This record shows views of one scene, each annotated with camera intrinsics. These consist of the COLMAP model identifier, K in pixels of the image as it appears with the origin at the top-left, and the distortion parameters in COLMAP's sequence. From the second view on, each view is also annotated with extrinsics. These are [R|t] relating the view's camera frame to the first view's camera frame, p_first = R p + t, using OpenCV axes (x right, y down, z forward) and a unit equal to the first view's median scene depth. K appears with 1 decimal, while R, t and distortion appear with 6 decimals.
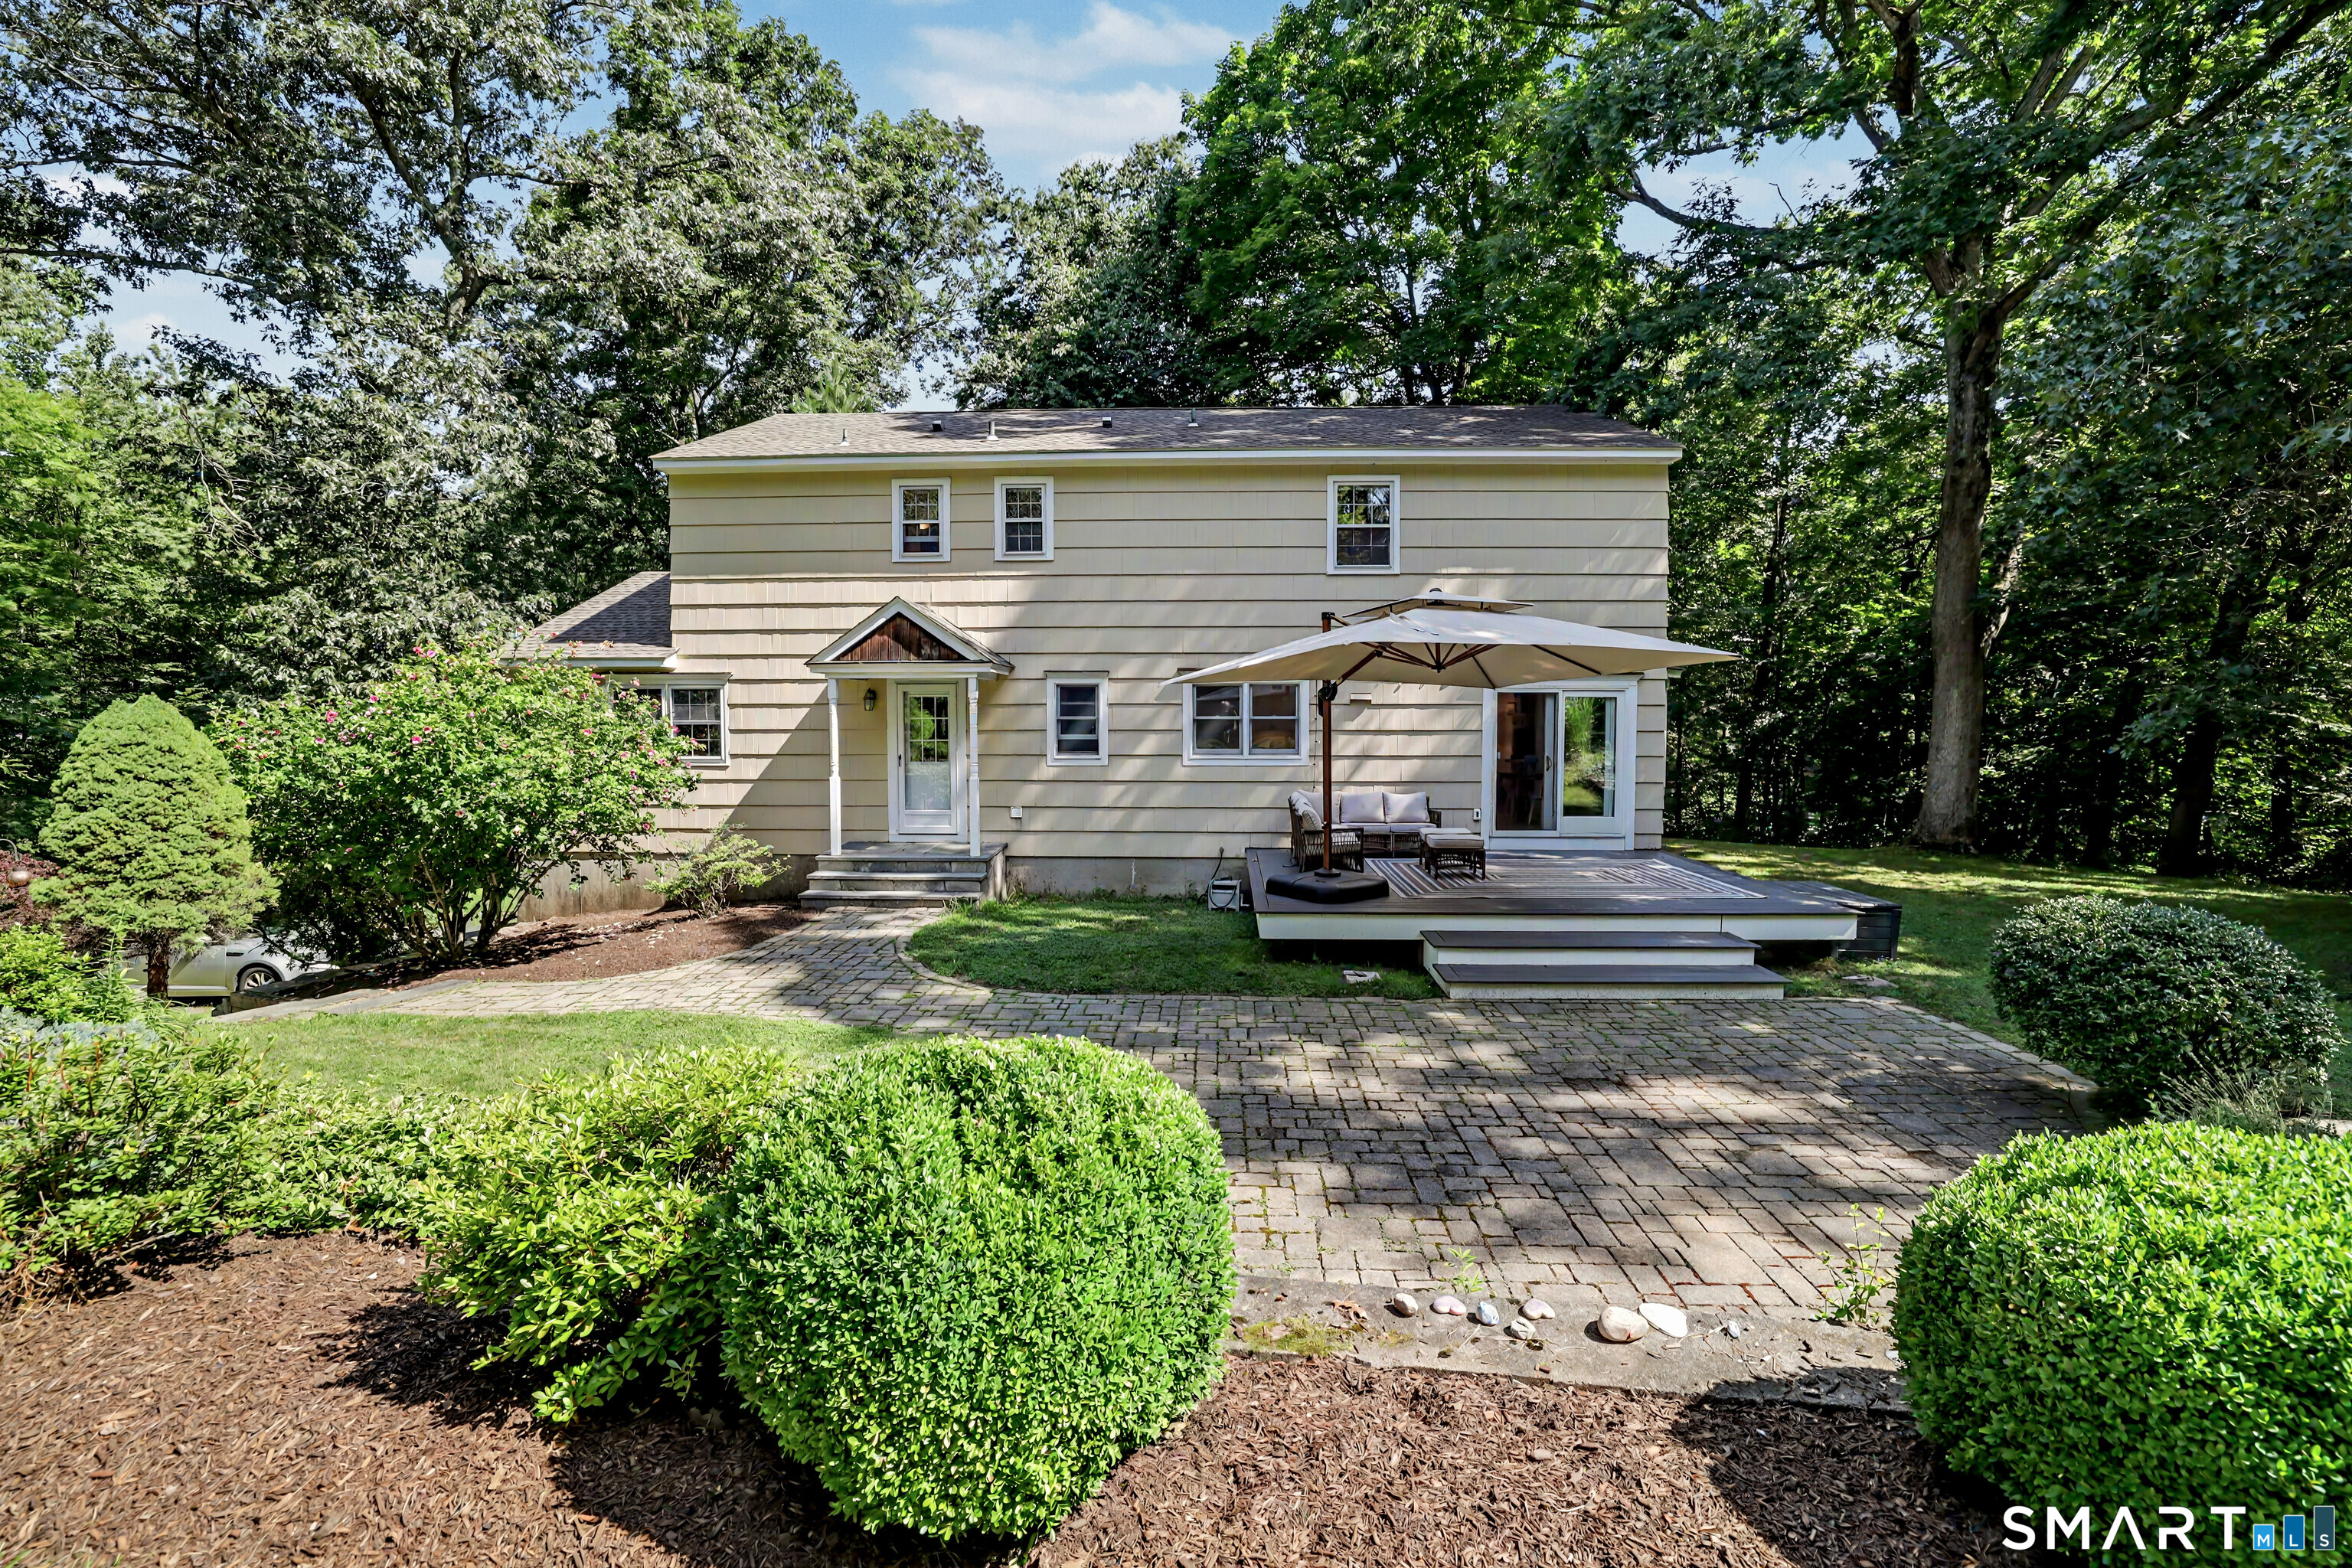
lens RADIAL K [[1019.5, 0, 1176.0], [0, 1019.5, 784.0], [0, 0, 1]] dist [-0.052469, 0.018881]
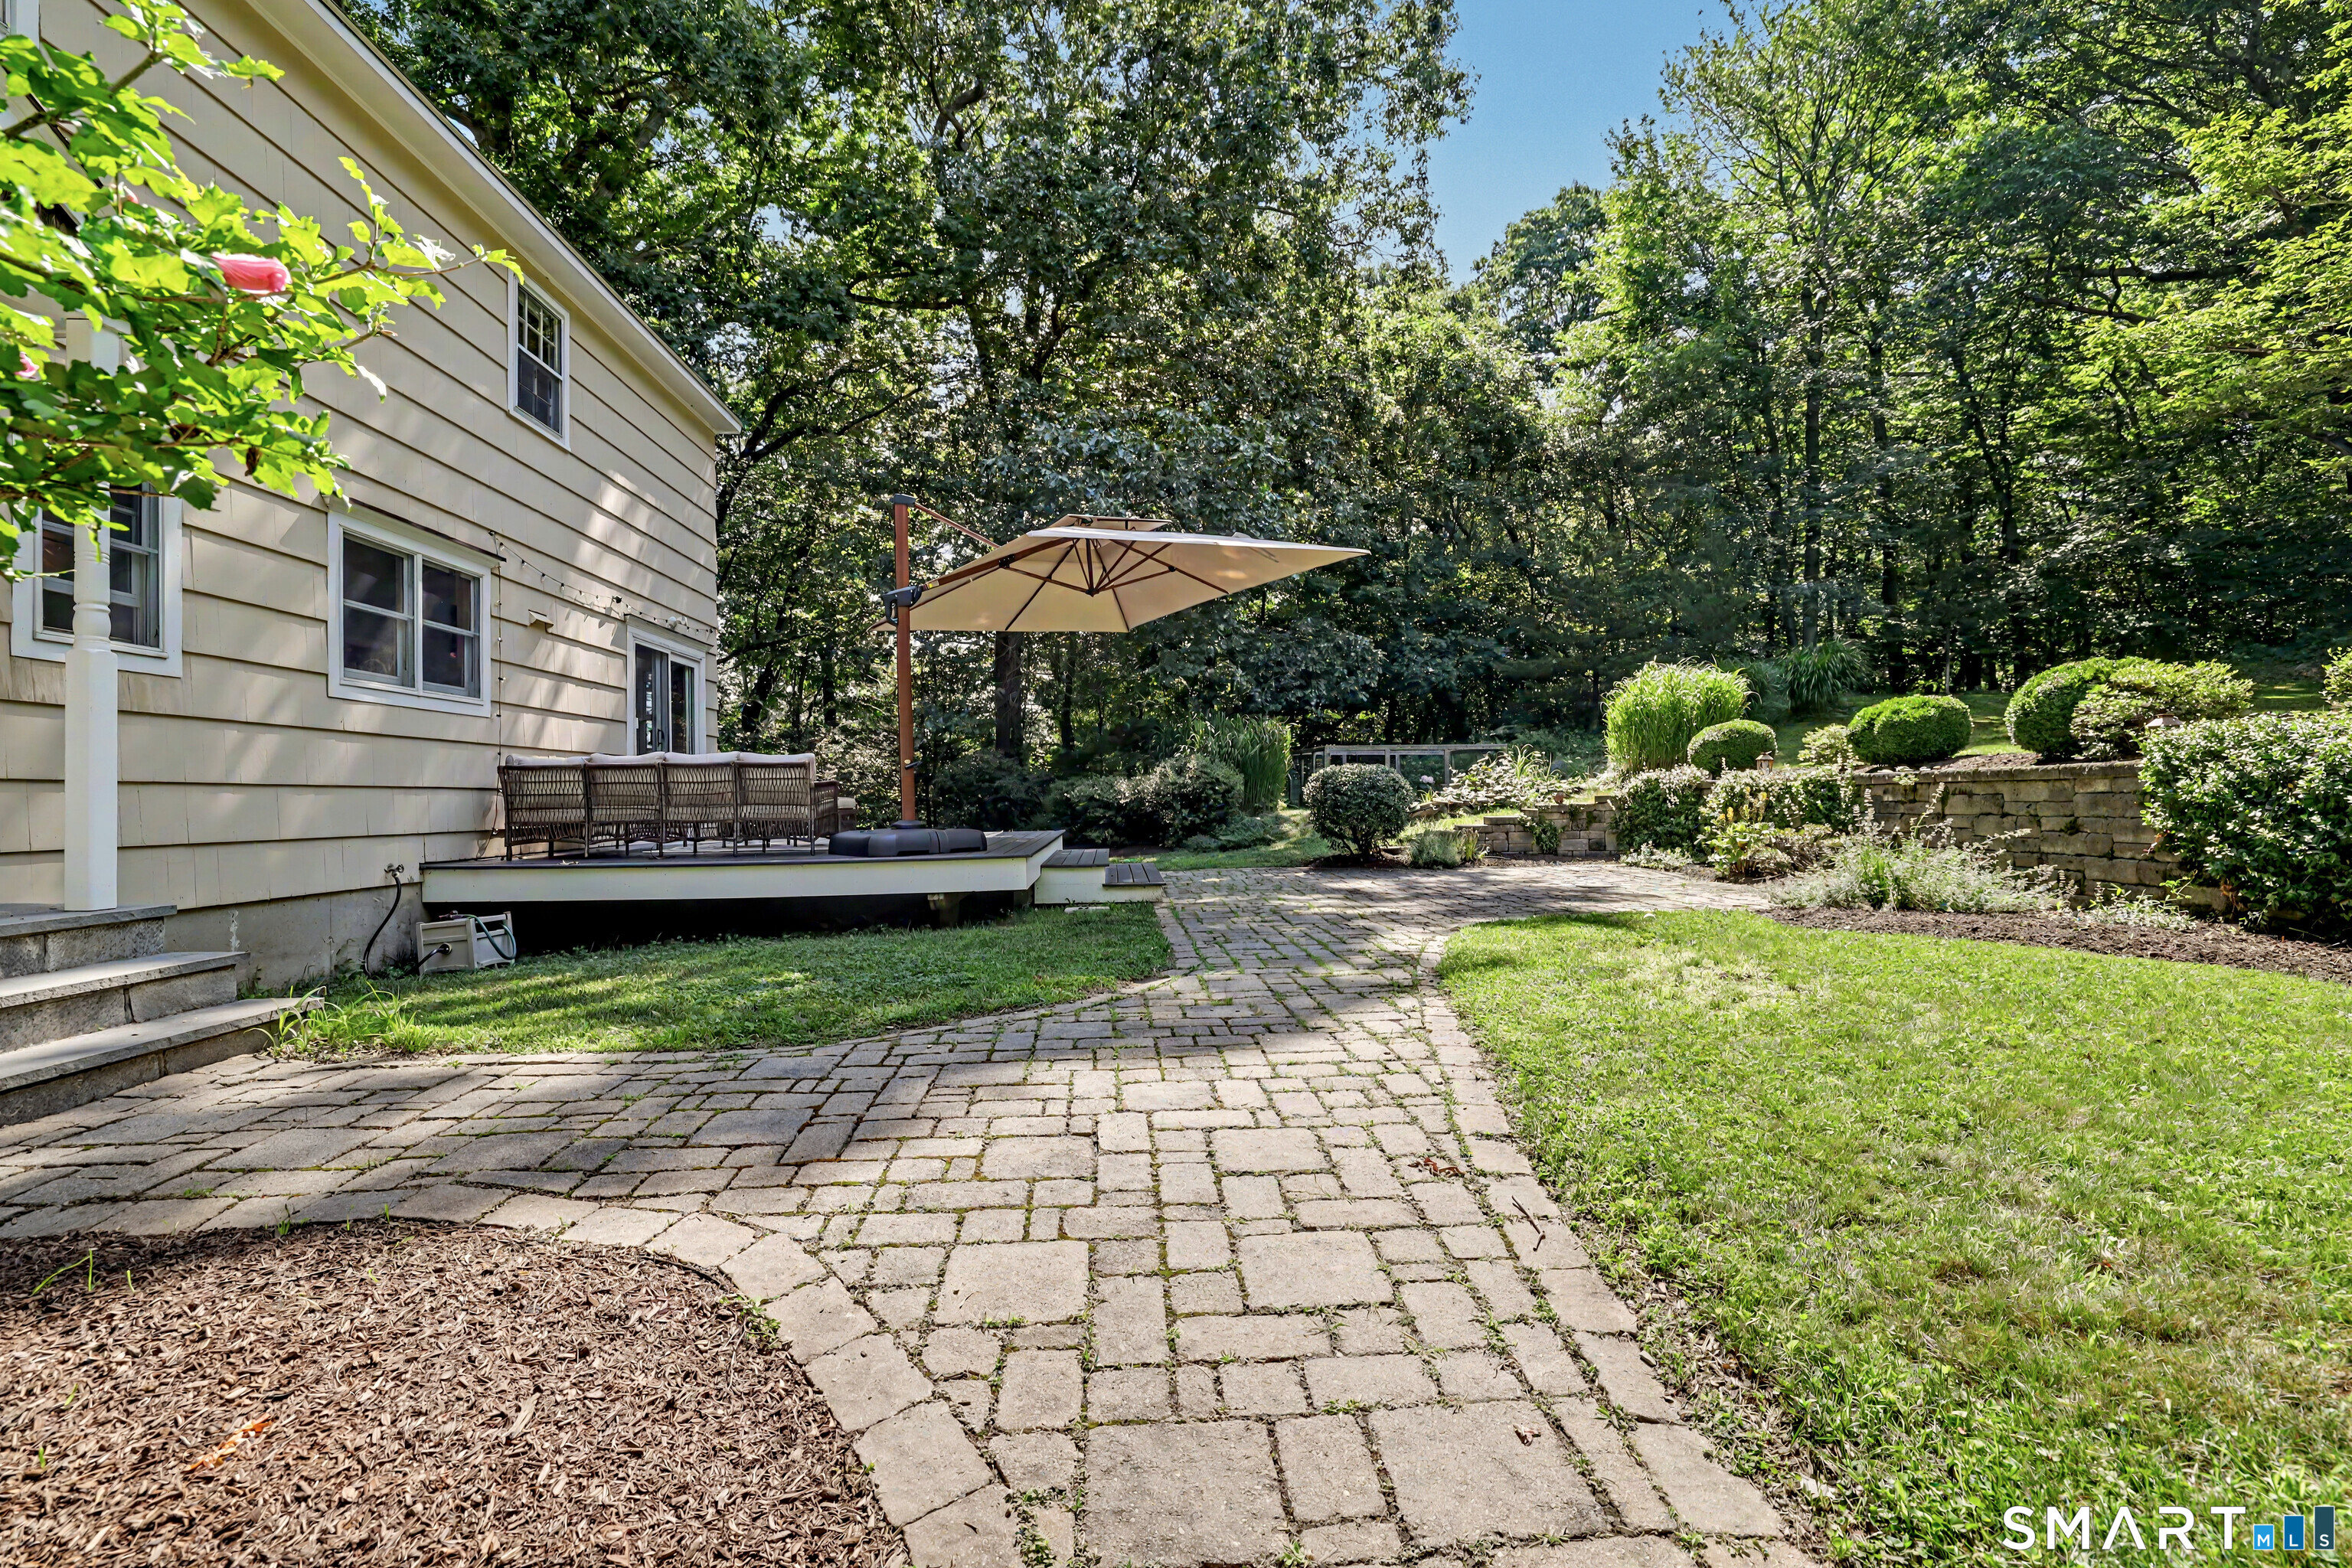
lens RADIAL K [[1019.5, 0, 1176.0], [0, 1019.5, 784.0], [0, 0, 1]] dist [-0.052469, 0.018881]
pose [[-0.125552, 0.009228, 0.992044, -0.499150], [0.058849, 0.998265, -0.001838, 0.045760], [-0.990340, 0.058150, -0.125877, 0.672752]]
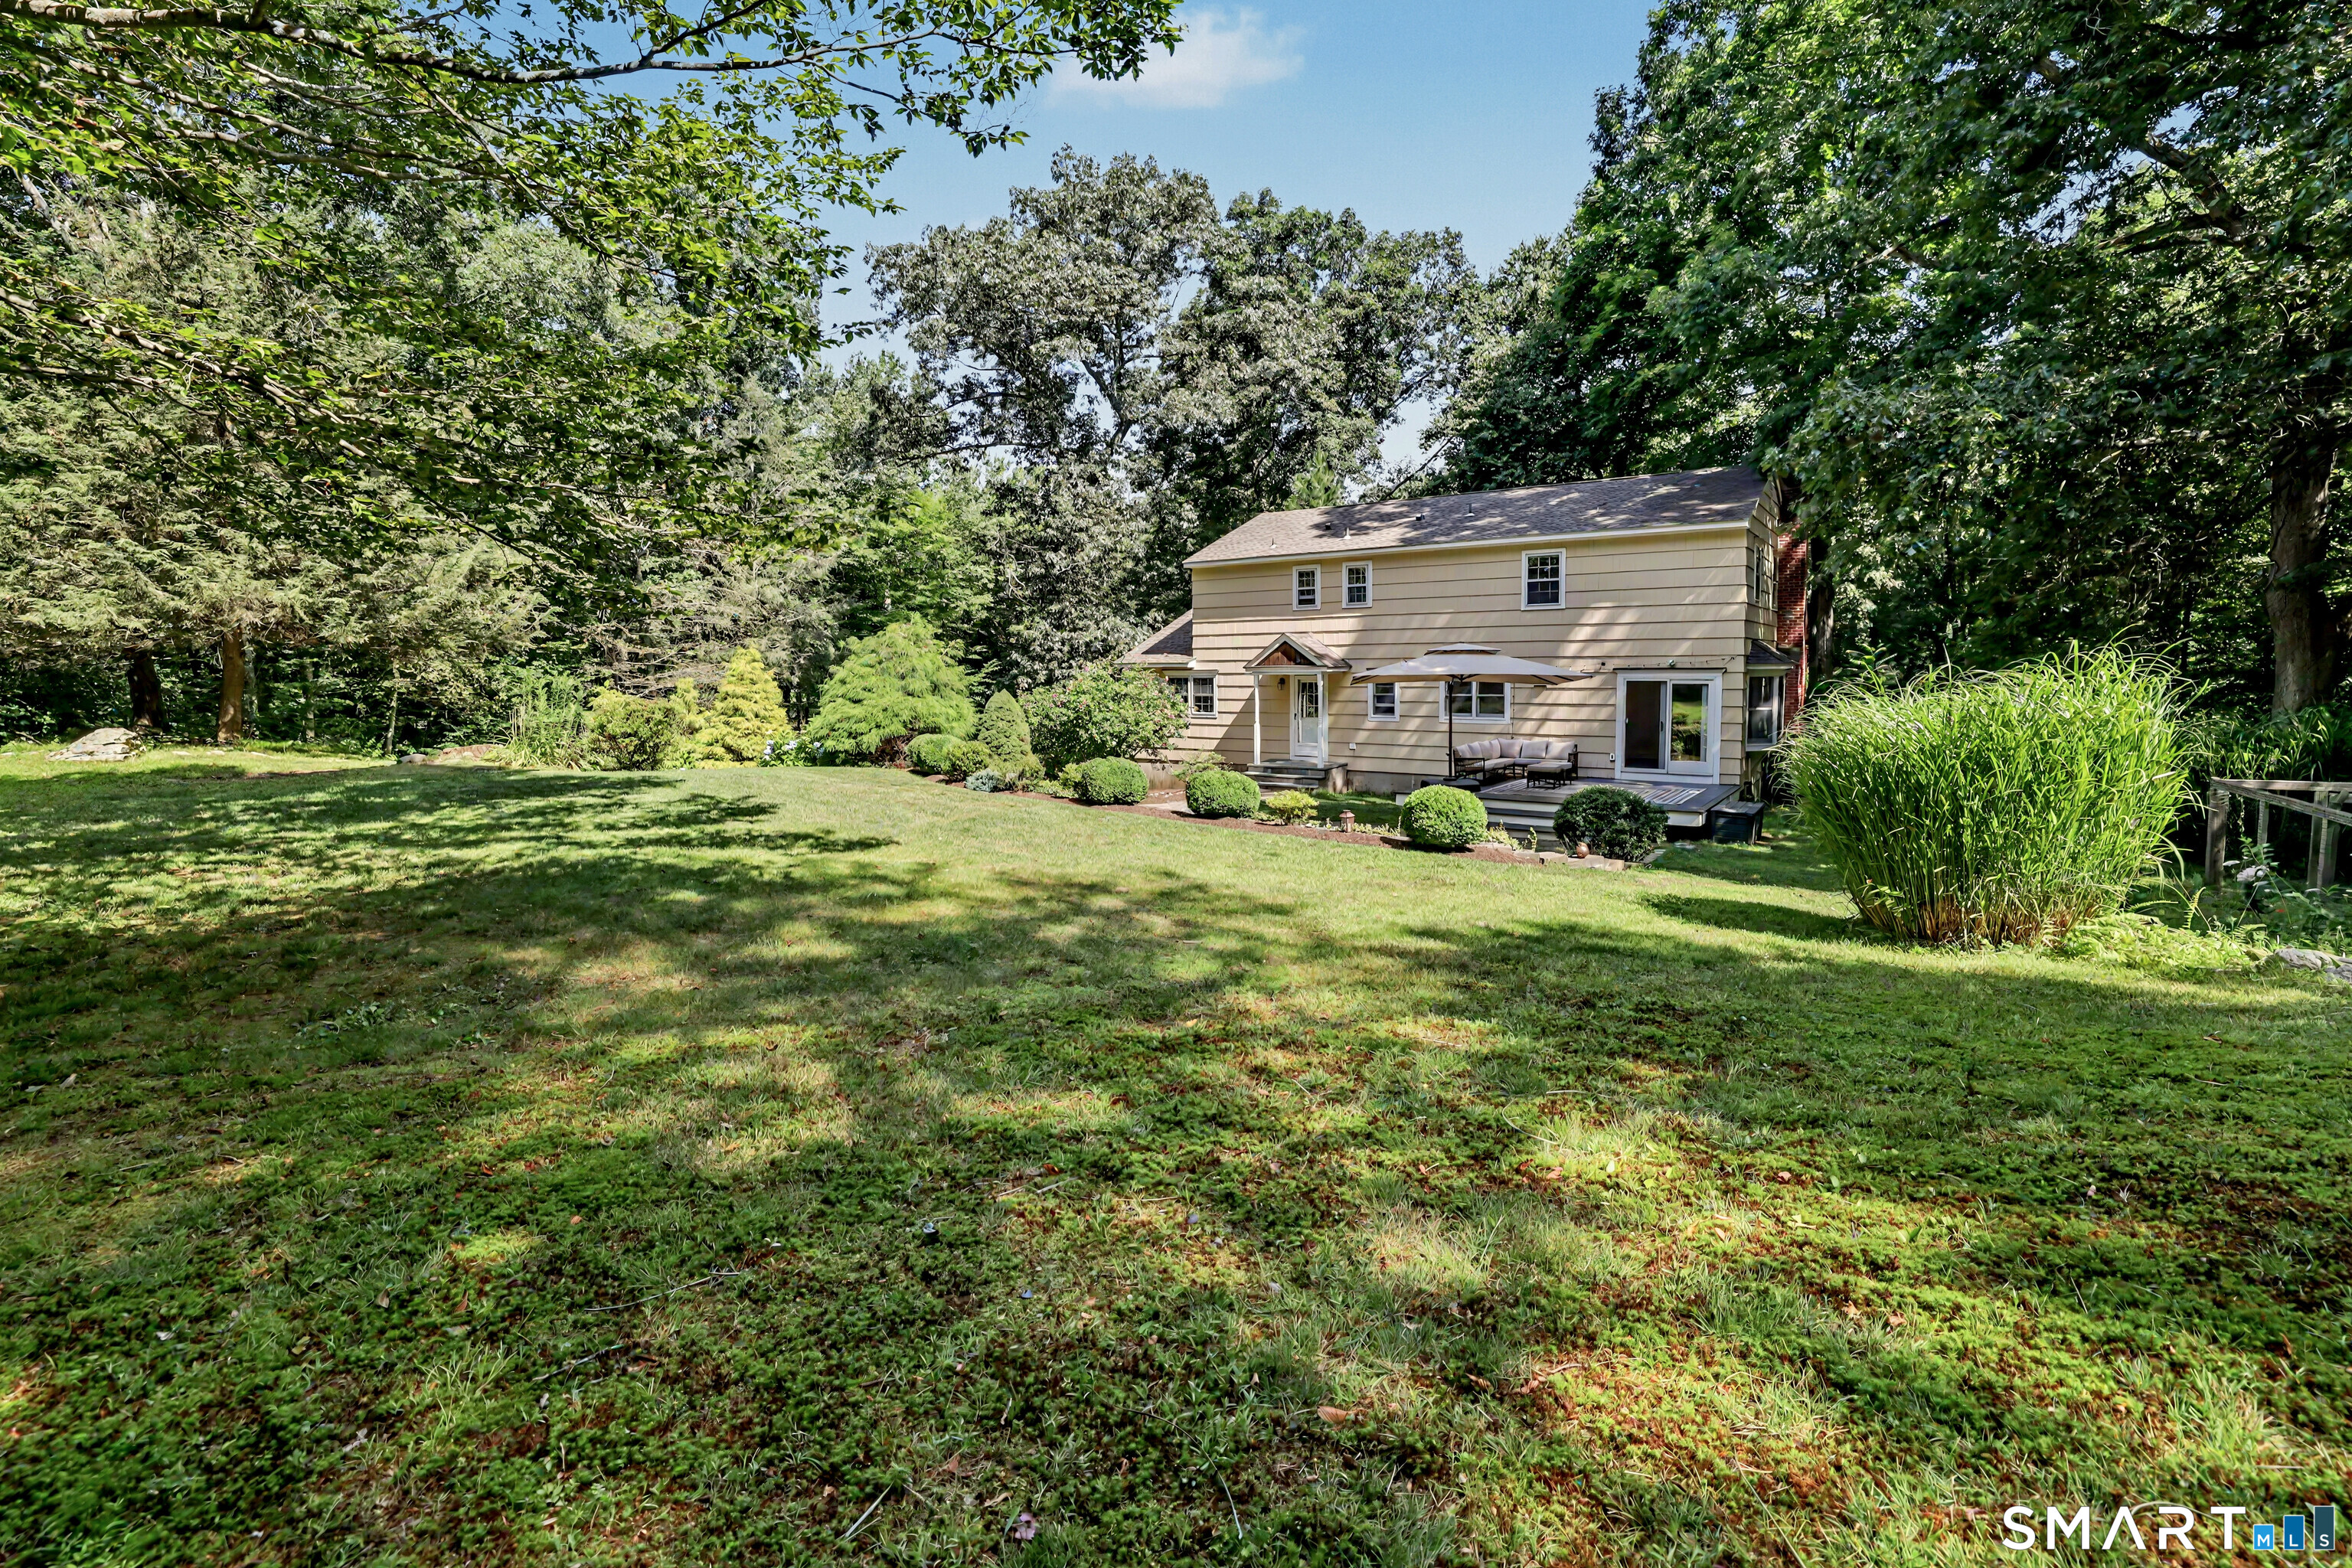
lens RADIAL K [[1019.5, 0, 1176.0], [0, 1019.5, 784.0], [0, 0, 1]] dist [-0.052469, 0.018881]
pose [[0.830090, 0.054804, -0.554930, 0.604128], [-0.025345, 0.997838, 0.060634, -0.007279], [0.557054, -0.036267, 0.829684, -0.695956]]
